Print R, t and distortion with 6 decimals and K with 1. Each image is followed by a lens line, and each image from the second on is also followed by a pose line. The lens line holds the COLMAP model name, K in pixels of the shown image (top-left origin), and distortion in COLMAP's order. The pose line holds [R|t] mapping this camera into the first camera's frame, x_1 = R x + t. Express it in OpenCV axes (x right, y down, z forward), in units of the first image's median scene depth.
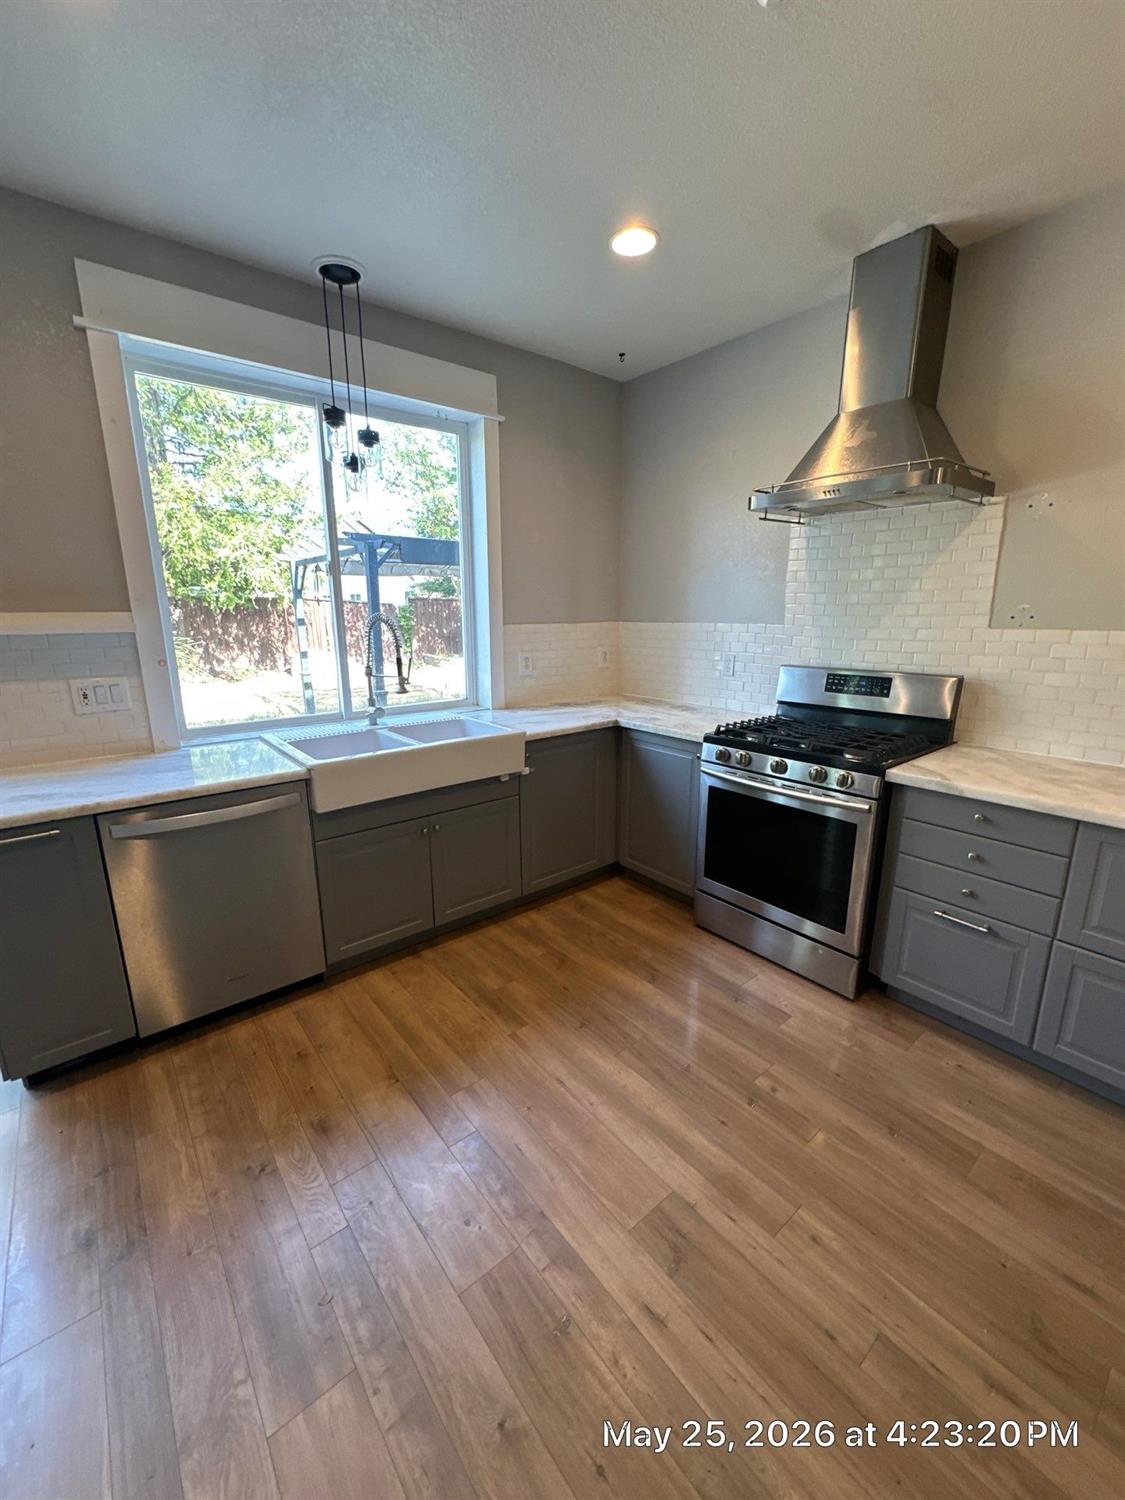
lens RADIAL K [[598.8, 0, 562.4], [0, 598.8, 750.7], [0, 0, 1]] dist [-0.006471, 0.001245]
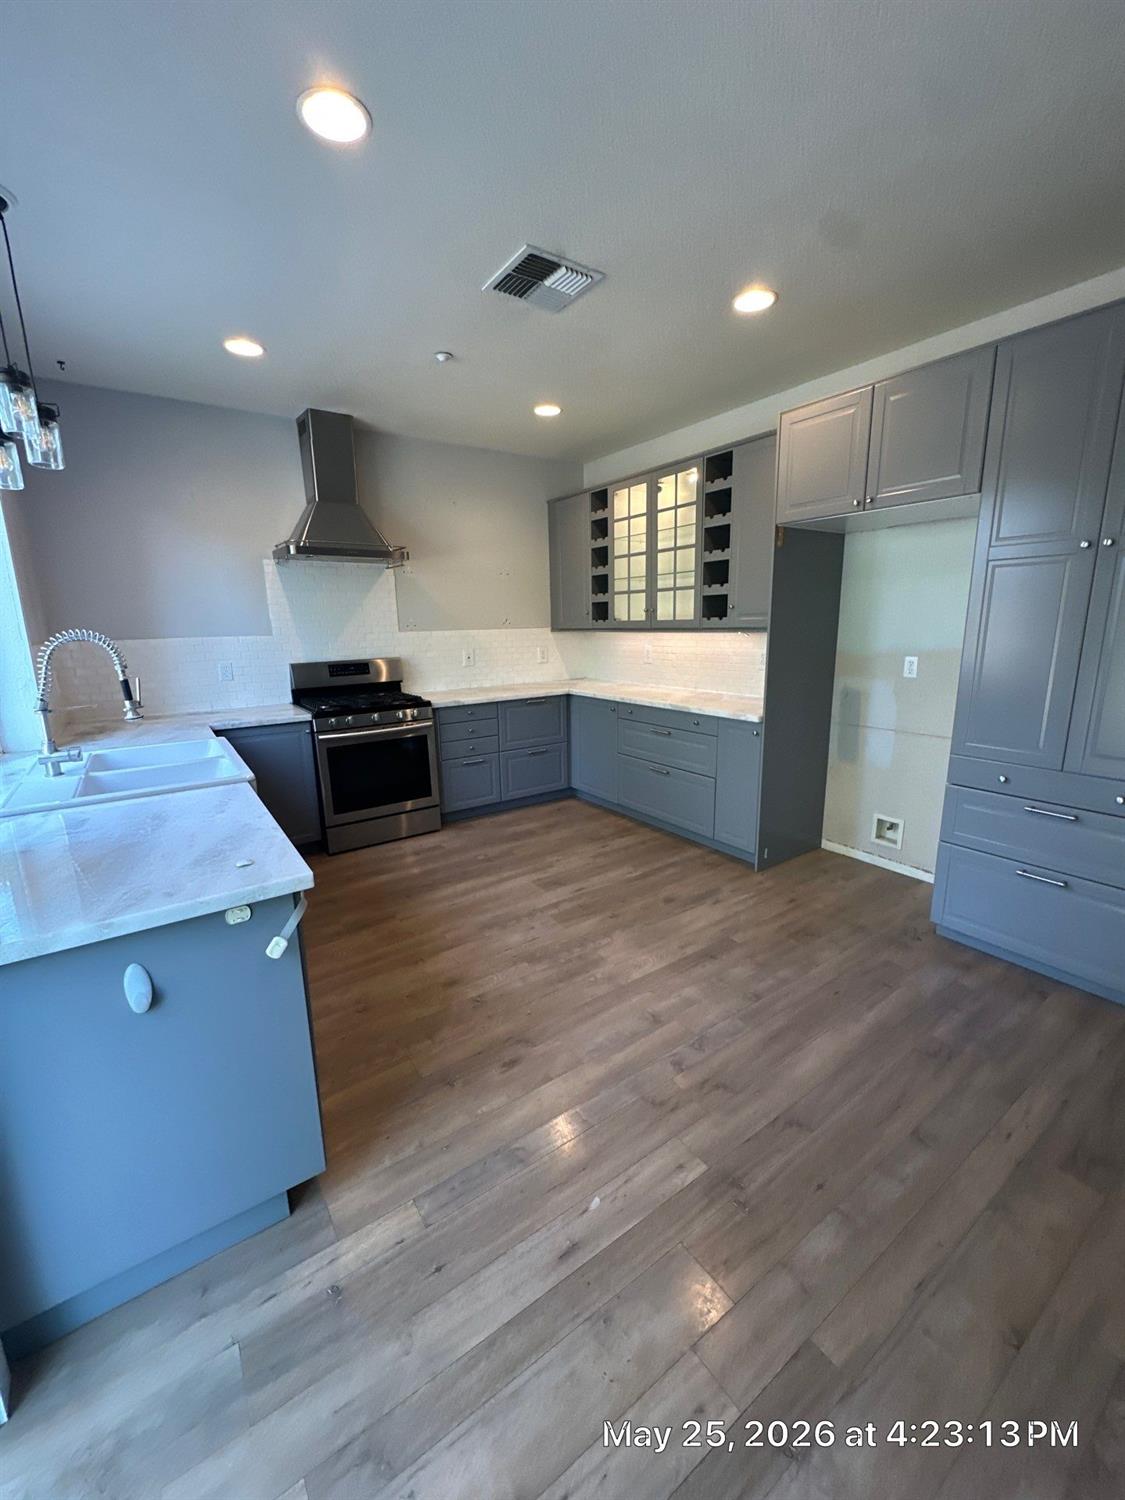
lens RADIAL K [[598.8, 0, 562.2], [0, 598.8, 745.8], [0, 0, 1]] dist [-0.006471, 0.001245]
pose [[0.084294, -0.202965, 0.975551, -1.379733], [0.244305, 0.953363, 0.177239, -0.076315], [-0.966028, 0.223392, 0.129949, 0.364182]]
